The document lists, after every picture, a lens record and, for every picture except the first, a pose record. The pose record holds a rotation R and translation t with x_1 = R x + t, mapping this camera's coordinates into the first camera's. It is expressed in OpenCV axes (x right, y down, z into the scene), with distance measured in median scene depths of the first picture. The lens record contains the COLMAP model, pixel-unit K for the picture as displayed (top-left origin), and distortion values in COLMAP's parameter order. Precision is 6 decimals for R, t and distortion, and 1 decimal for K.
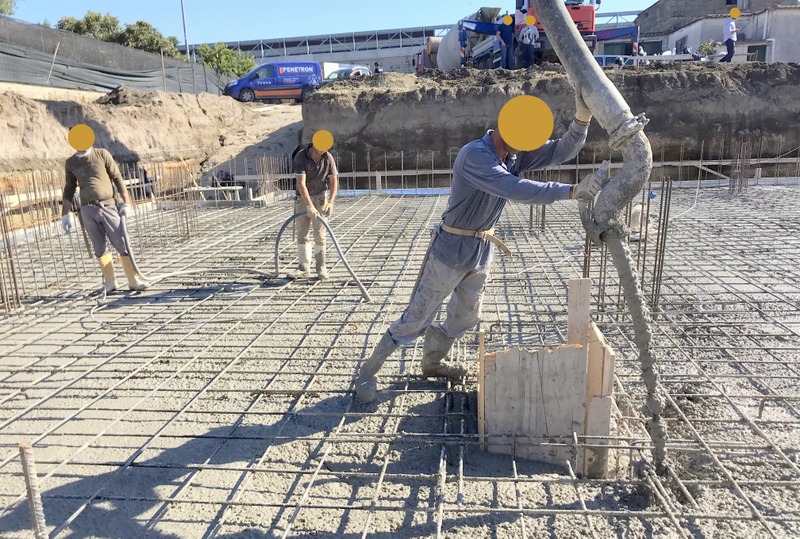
lens RADIAL K [[679.9, 0, 400.0], [0, 679.9, 269.5], [0, 0, 1]] dist [0.015361, 0.015068]
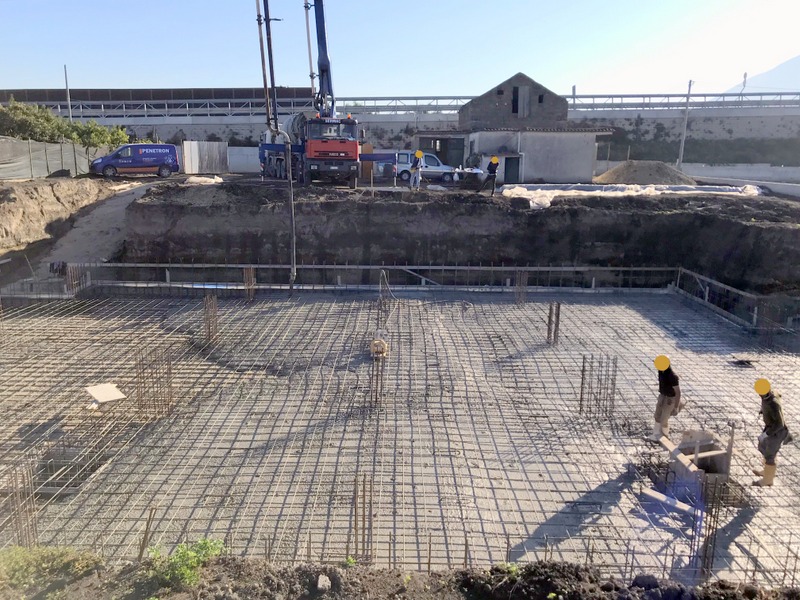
lens RADIAL K [[659.1, 0, 400.0], [0, 659.1, 300.0], [0, 0, 1]] dist [0.000134, -0.001924]
pose [[0.992690, 0.022711, 0.118538, 0.239537], [-0.024677, 0.999581, 0.015146, -0.097572], [-0.118144, -0.017961, 0.992834, -0.339610]]
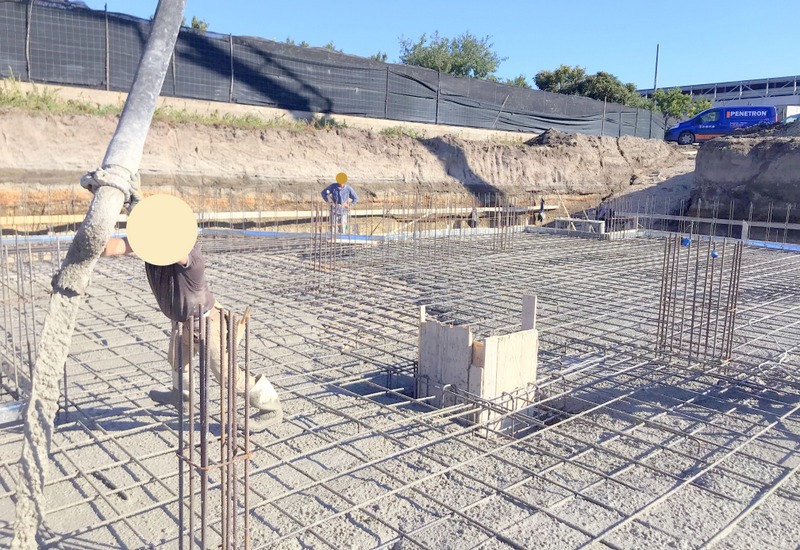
lens RADIAL K [[654.2, 0, 378.3], [0, 654.2, 272.3], [0, 0, 1]] dist [-0.007782, 0.000718]
pose [[0.739348, 0.159501, -0.654159, 0.172117], [-0.185587, 0.982178, 0.029725, -0.001872], [0.647242, 0.099426, 0.755772, -0.033815]]
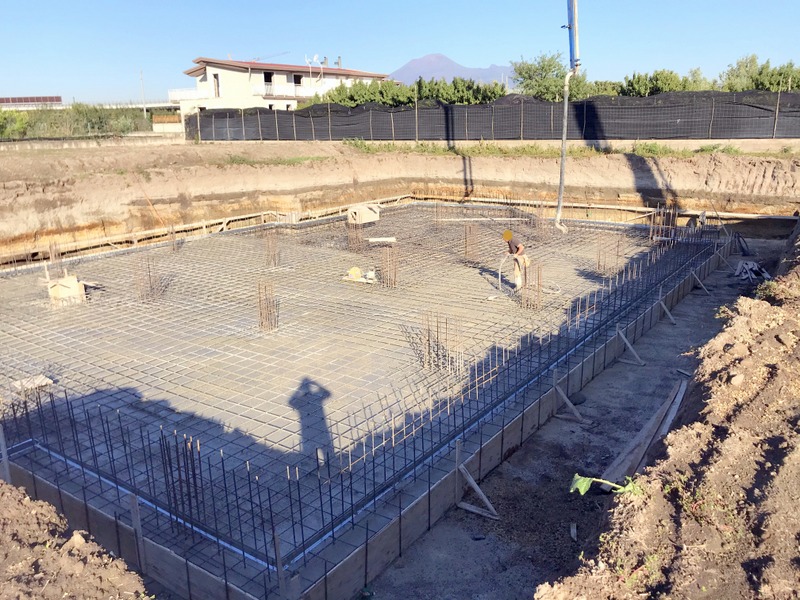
lens RADIAL K [[659.1, 0, 400.0], [0, 659.1, 300.0], [0, 0, 1]] dist [0.000134, -0.001924]
pose [[-0.482935, 0.266992, -0.833960, 1.280333], [-0.134087, 0.918603, 0.371739, -0.416650], [0.865329, 0.291349, -0.407826, 1.063239]]
